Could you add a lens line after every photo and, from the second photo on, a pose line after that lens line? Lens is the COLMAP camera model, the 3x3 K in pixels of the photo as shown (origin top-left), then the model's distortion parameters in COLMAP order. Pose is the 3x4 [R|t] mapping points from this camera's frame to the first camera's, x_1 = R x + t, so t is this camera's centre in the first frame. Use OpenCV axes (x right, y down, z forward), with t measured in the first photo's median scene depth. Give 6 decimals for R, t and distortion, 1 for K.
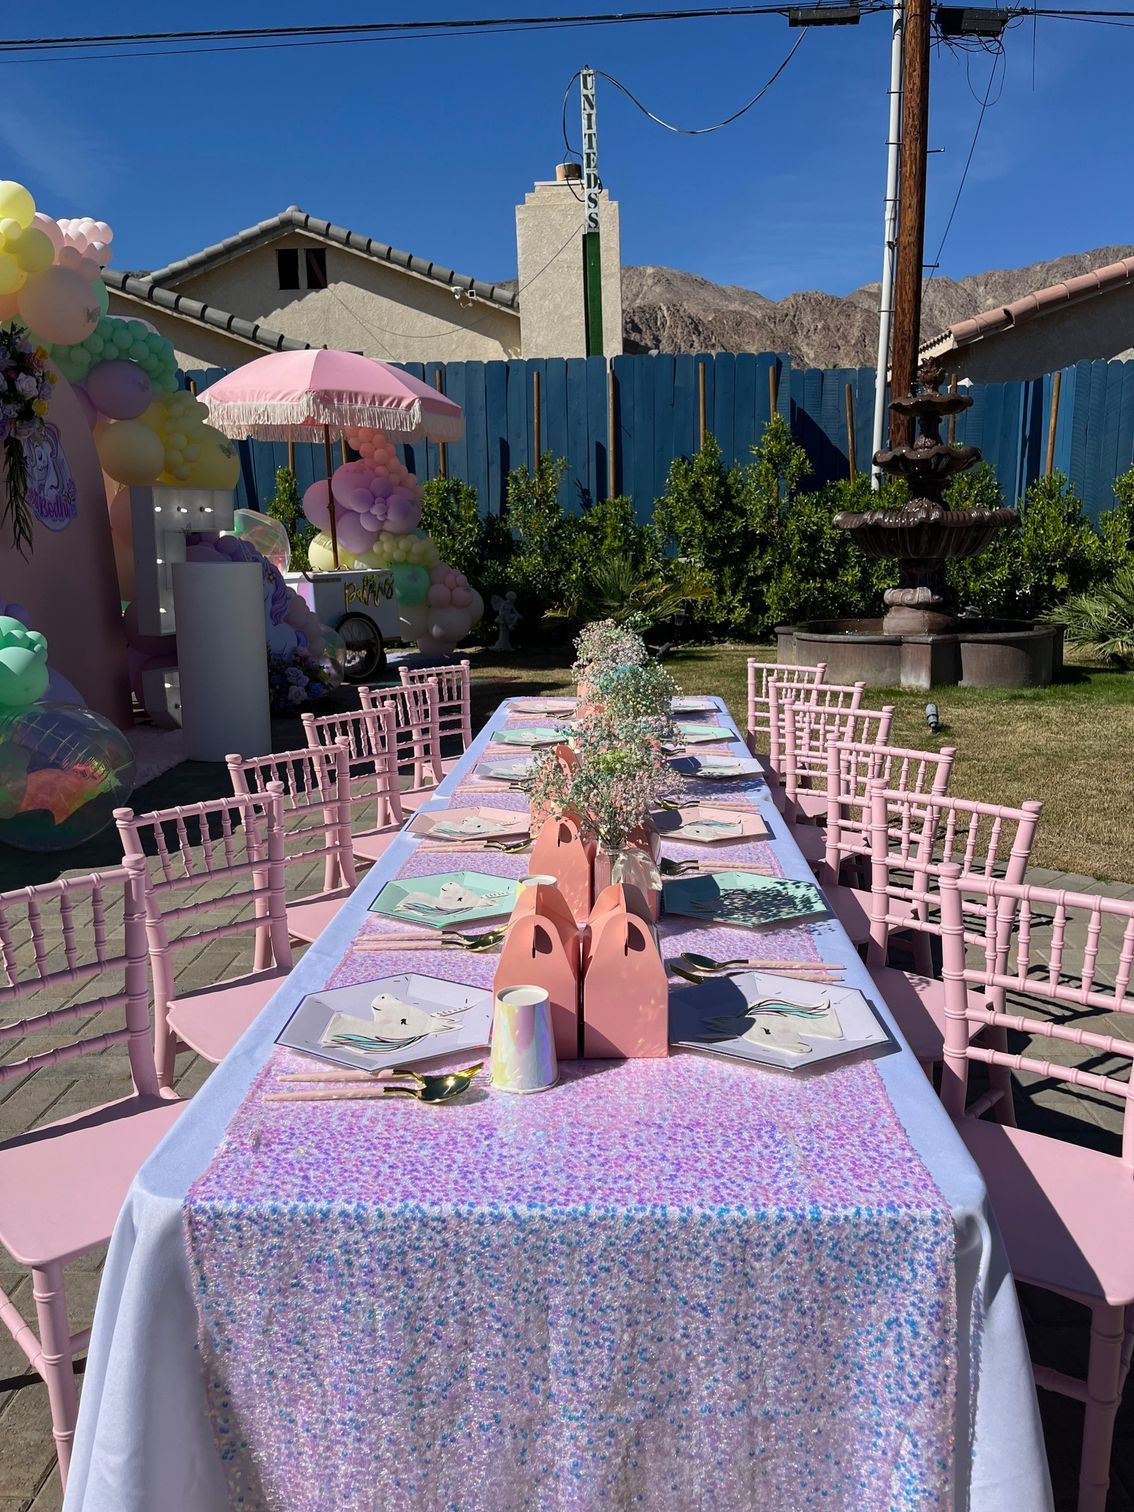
lens RADIAL K [[1155.2, 0, 567.1], [0, 1155.2, 764.3], [0, 0, 1]] dist [0.048929, -0.007499]
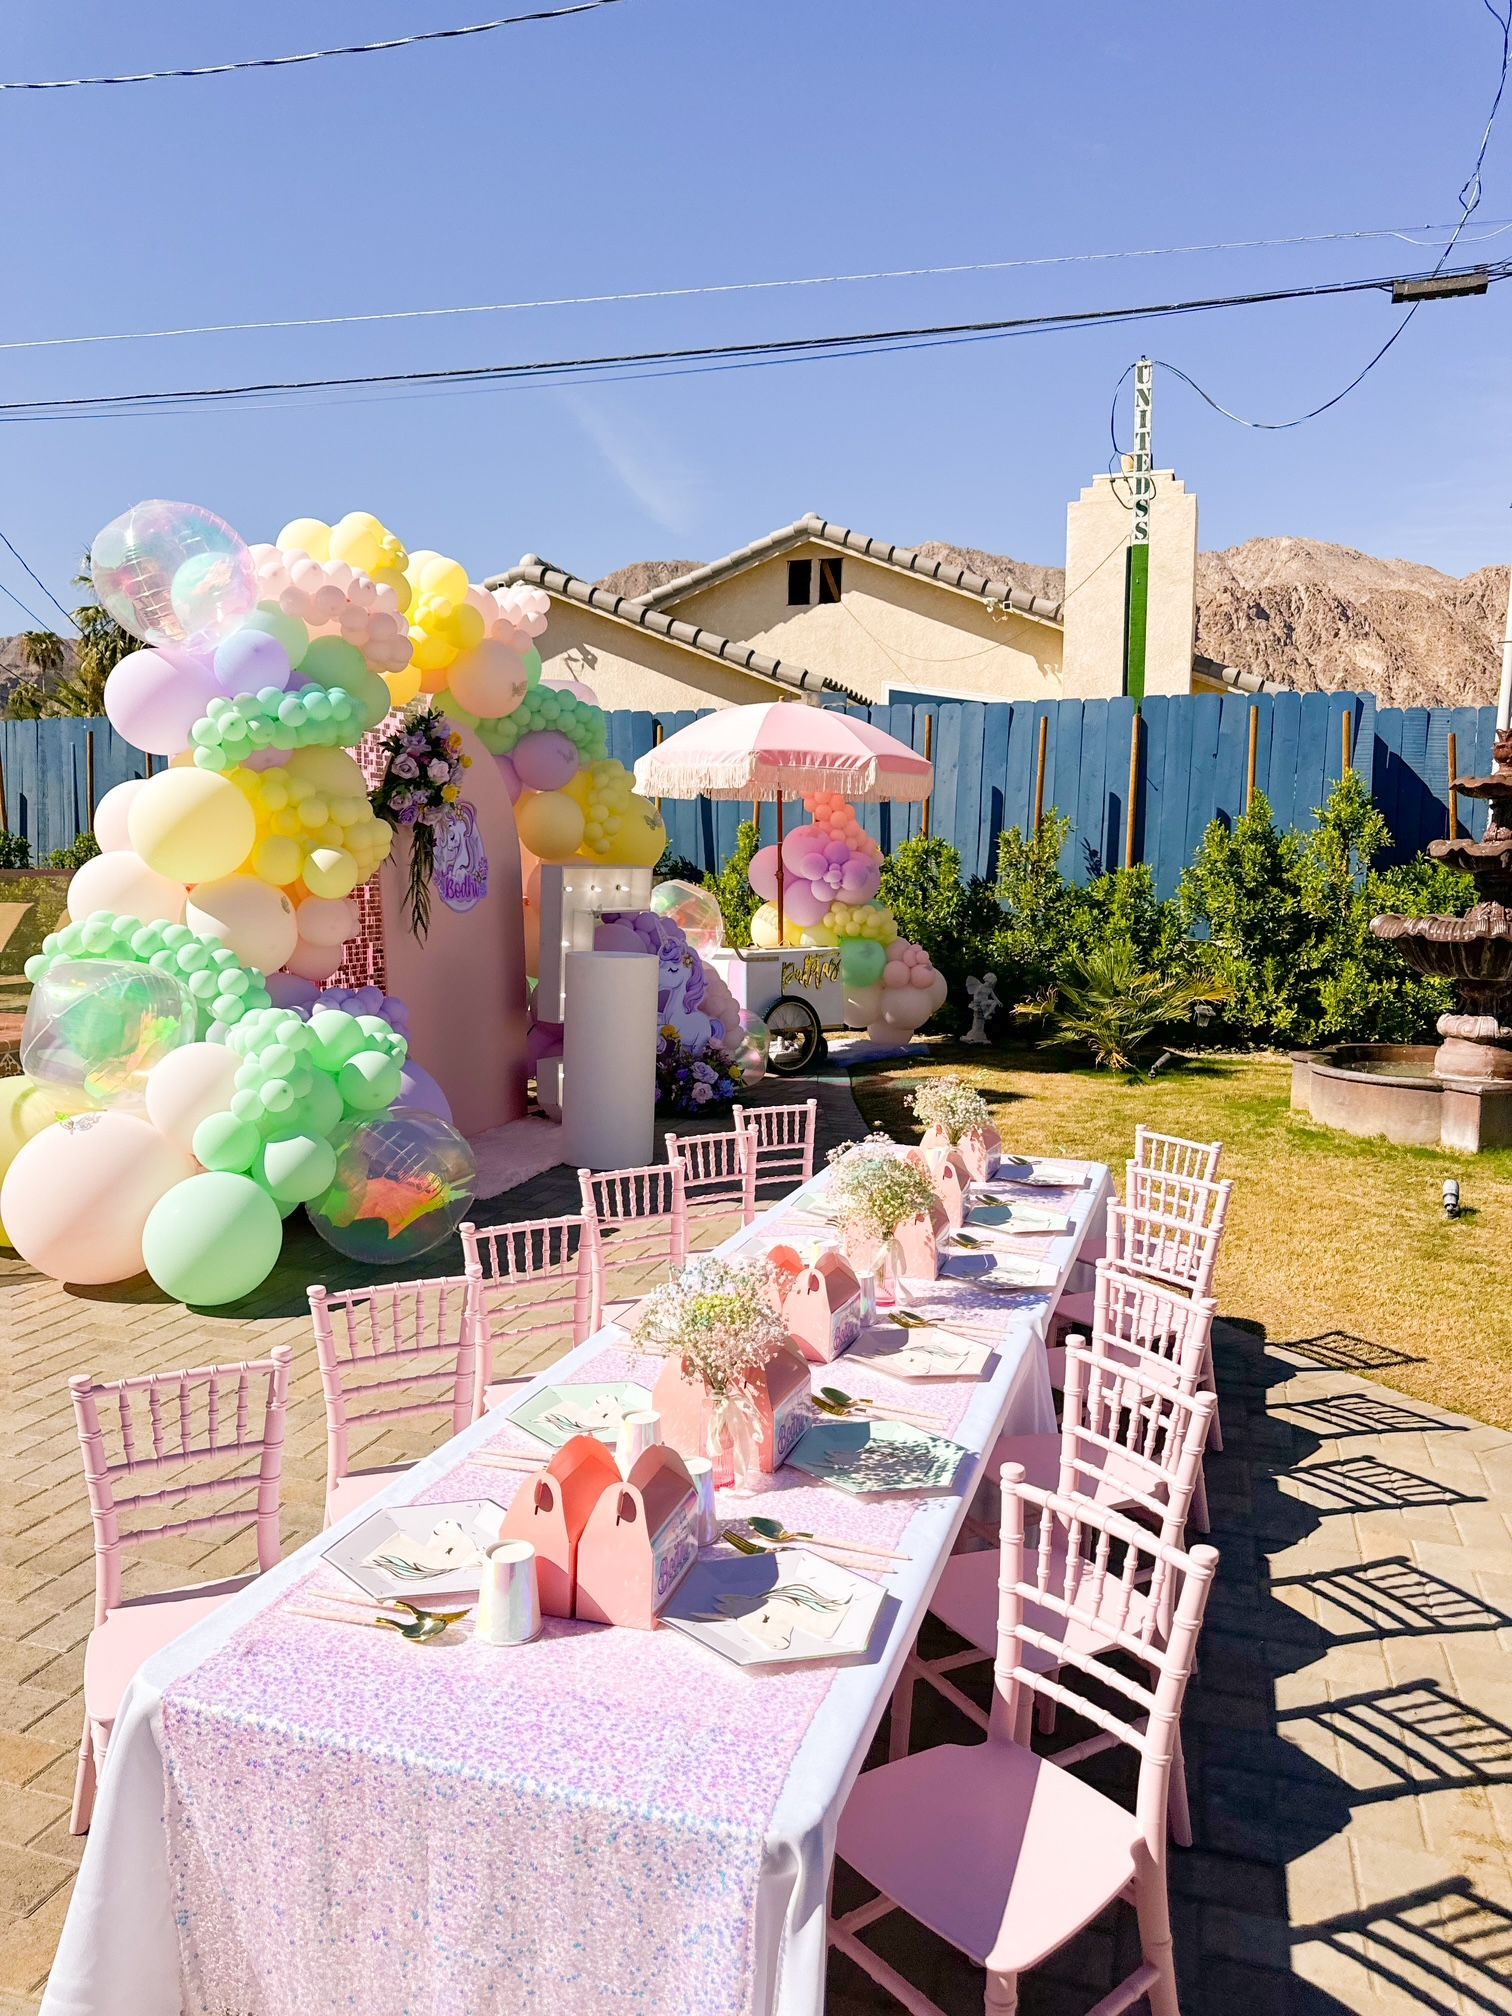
lens RADIAL K [[1413.6, 0, 760.3], [0, 1413.6, 1024.7], [0, 0, 1]] dist [0.181666, -0.350603]
pose [[0.964815, 0.063443, -0.255161, 0.064181], [-0.084643, 0.993736, -0.072970, -0.026820], [0.248933, 0.092000, 0.964141, -0.035856]]
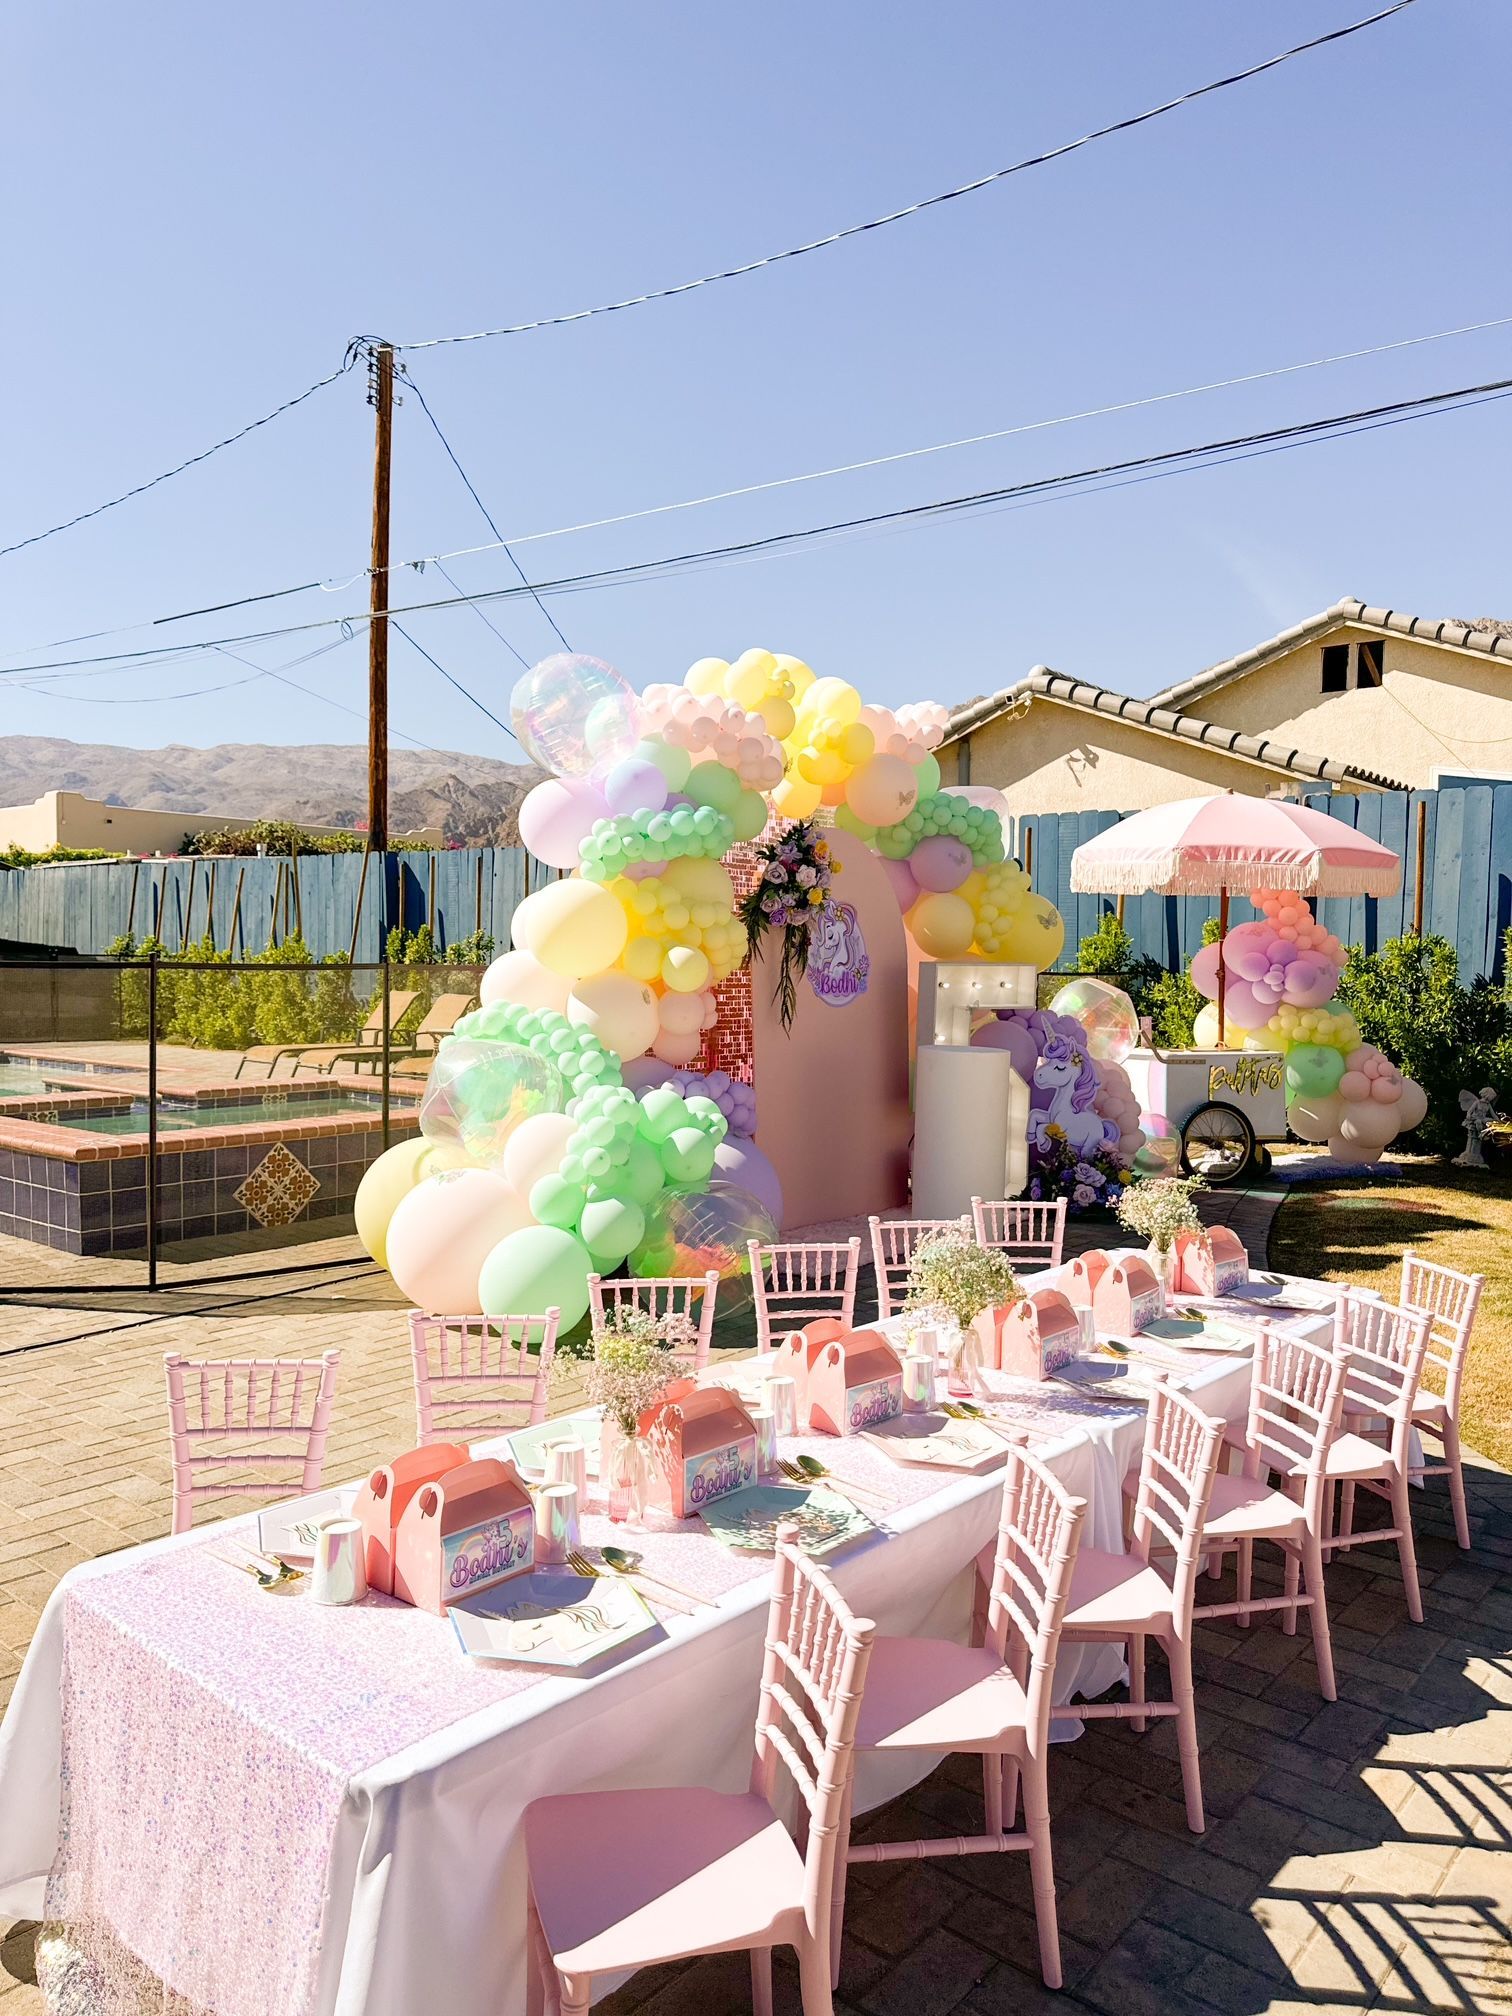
lens RADIAL K [[1413.6, 0, 760.3], [0, 1413.6, 1024.7], [0, 0, 1]] dist [0.181666, -0.350603]
pose [[0.793492, 0.063670, -0.605241, 0.160982], [-0.152843, 0.983486, -0.096923, -0.033205], [0.589075, 0.169414, 0.790120, -0.009100]]
